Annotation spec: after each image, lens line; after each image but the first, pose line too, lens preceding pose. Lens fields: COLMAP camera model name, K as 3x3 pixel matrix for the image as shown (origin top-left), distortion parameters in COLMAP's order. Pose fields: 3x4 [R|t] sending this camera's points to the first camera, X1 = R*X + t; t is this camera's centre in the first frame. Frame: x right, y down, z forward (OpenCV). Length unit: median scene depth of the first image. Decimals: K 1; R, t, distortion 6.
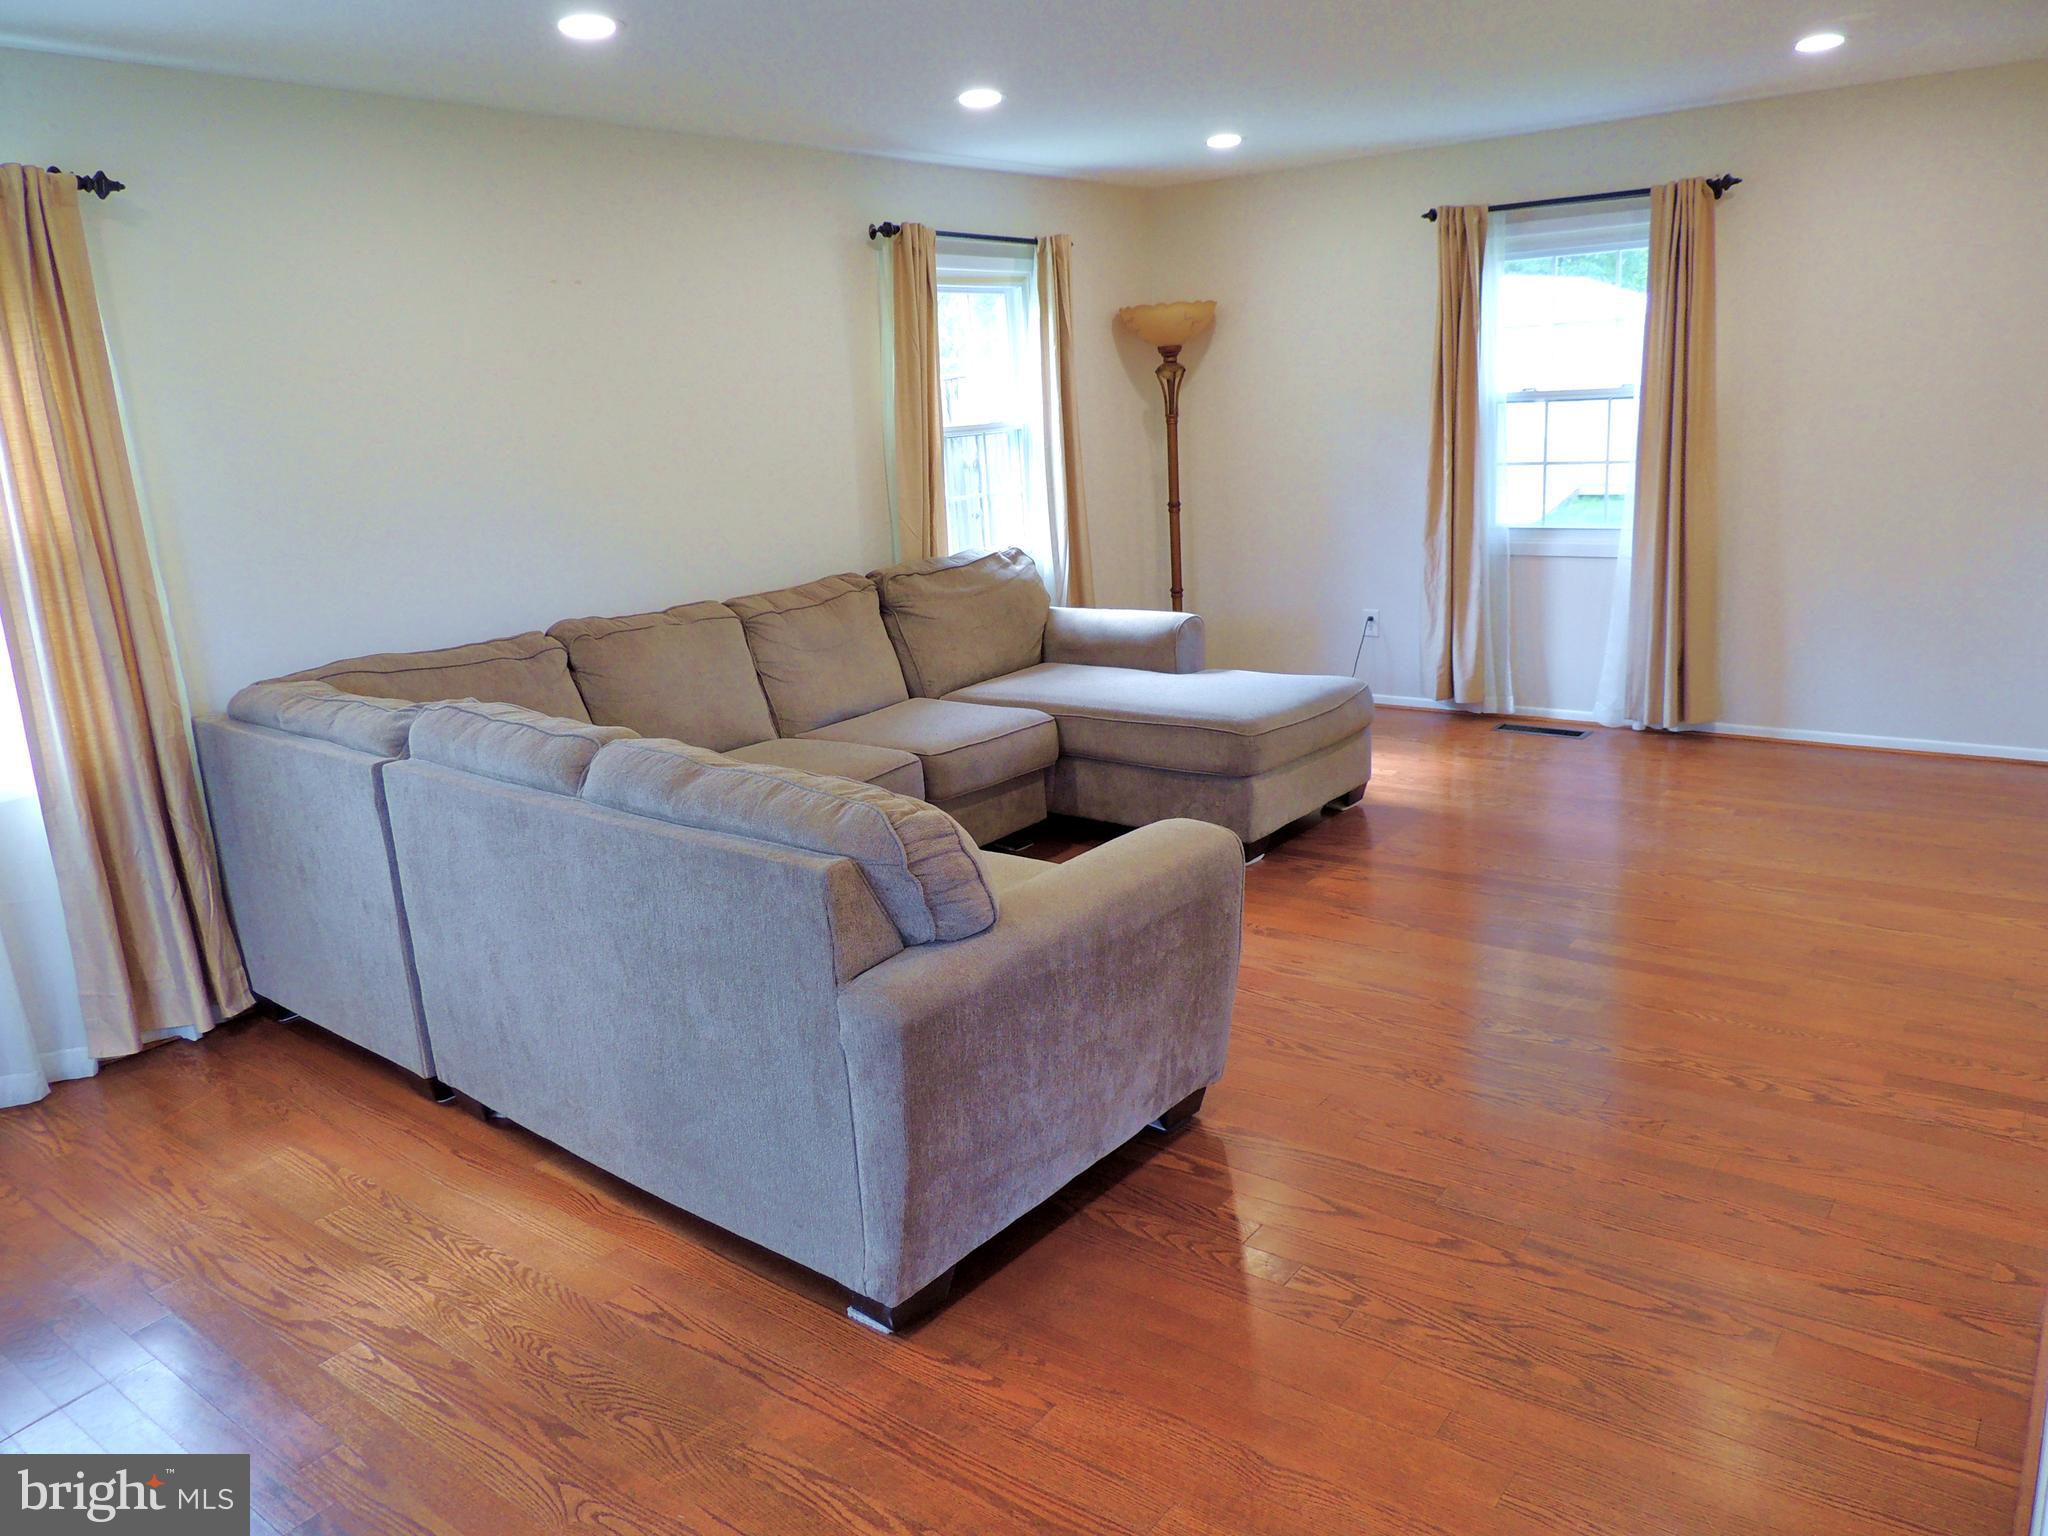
lens RADIAL K [[1450.1, 0, 1024.0], [0, 1450.1, 768.0], [0, 0, 1]] dist [-0.020451, -0.002328]
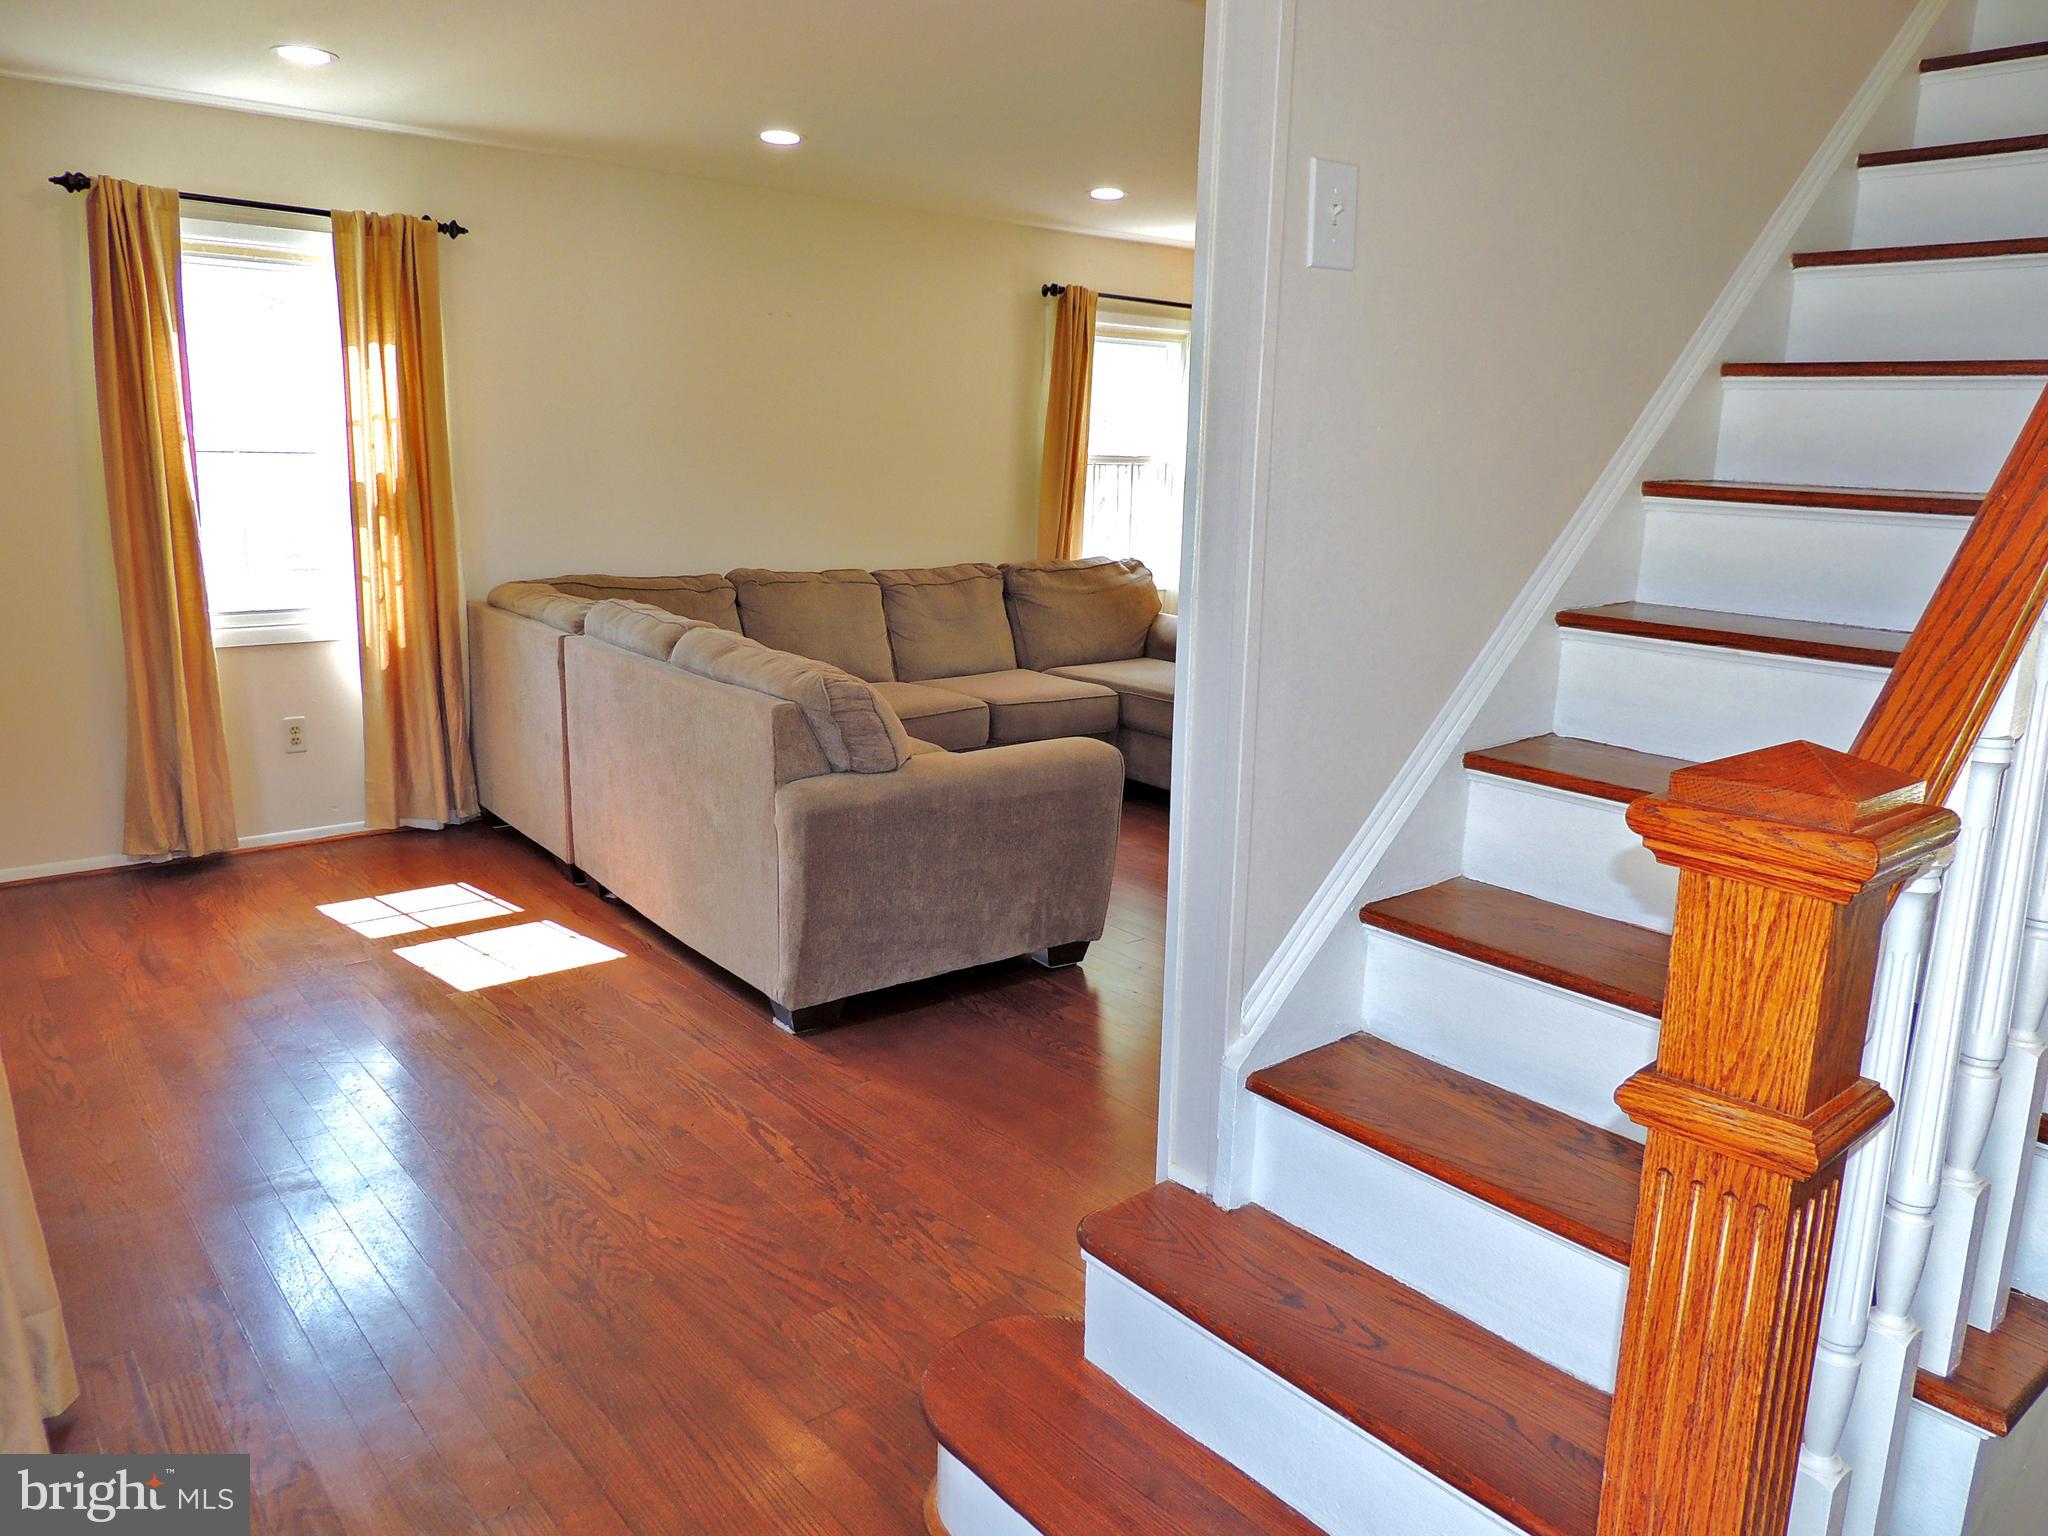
lens RADIAL K [[1450.1, 0, 1024.0], [0, 1450.1, 768.0], [0, 0, 1]] dist [-0.020451, -0.002328]
pose [[0.970399, 0.129505, -0.203848, 0.282921], [-0.135138, 0.990729, -0.013899, 0.076731], [0.200158, 0.041036, 0.978904, -0.291706]]
